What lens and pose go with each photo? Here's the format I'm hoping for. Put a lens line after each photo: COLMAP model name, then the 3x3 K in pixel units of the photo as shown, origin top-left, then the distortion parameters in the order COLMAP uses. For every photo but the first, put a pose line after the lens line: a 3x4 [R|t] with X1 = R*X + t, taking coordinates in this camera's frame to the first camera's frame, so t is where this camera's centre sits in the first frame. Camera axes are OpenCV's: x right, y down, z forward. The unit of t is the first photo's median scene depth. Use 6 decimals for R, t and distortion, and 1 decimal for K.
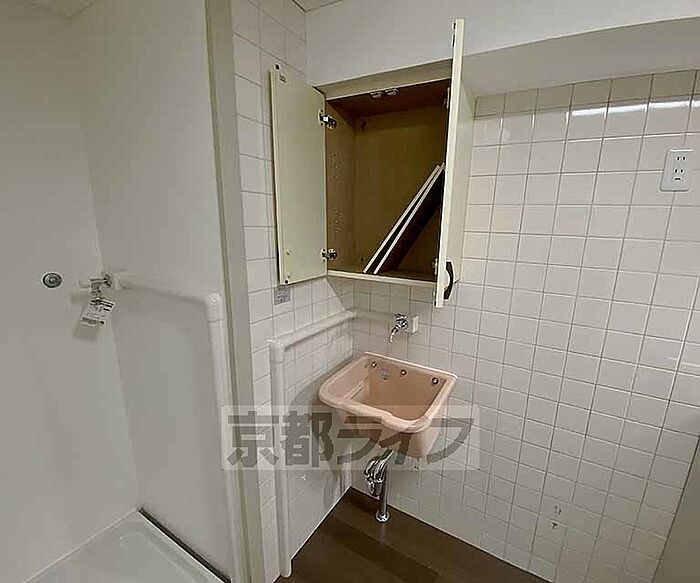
lens RADIAL K [[313.1, 0, 363.2], [0, 313.1, 291.5], [0, 0, 1]] dist [0.032636, -0.029227]
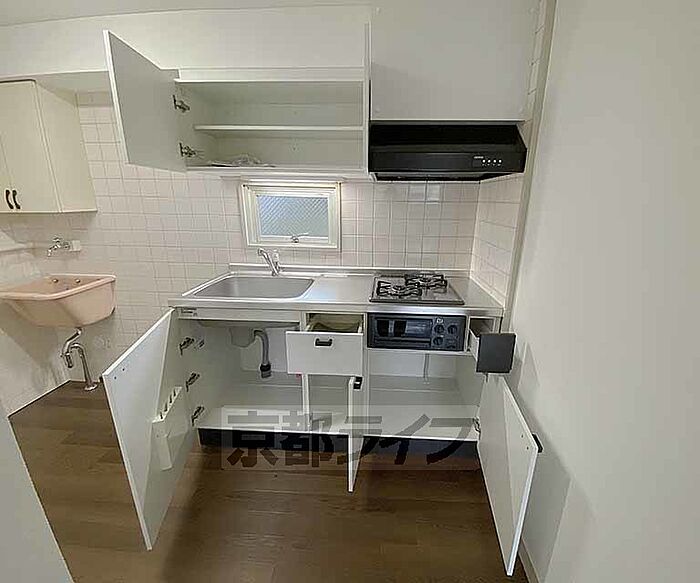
lens RADIAL K [[313.1, 0, 363.2], [0, 313.1, 291.5], [0, 0, 1]] dist [0.032636, -0.029227]
pose [[0.903175, -0.127966, 0.409756, 0.886051], [0.099816, 0.990975, 0.089468, 0.377171], [-0.417507, -0.039905, 0.907797, -1.088678]]
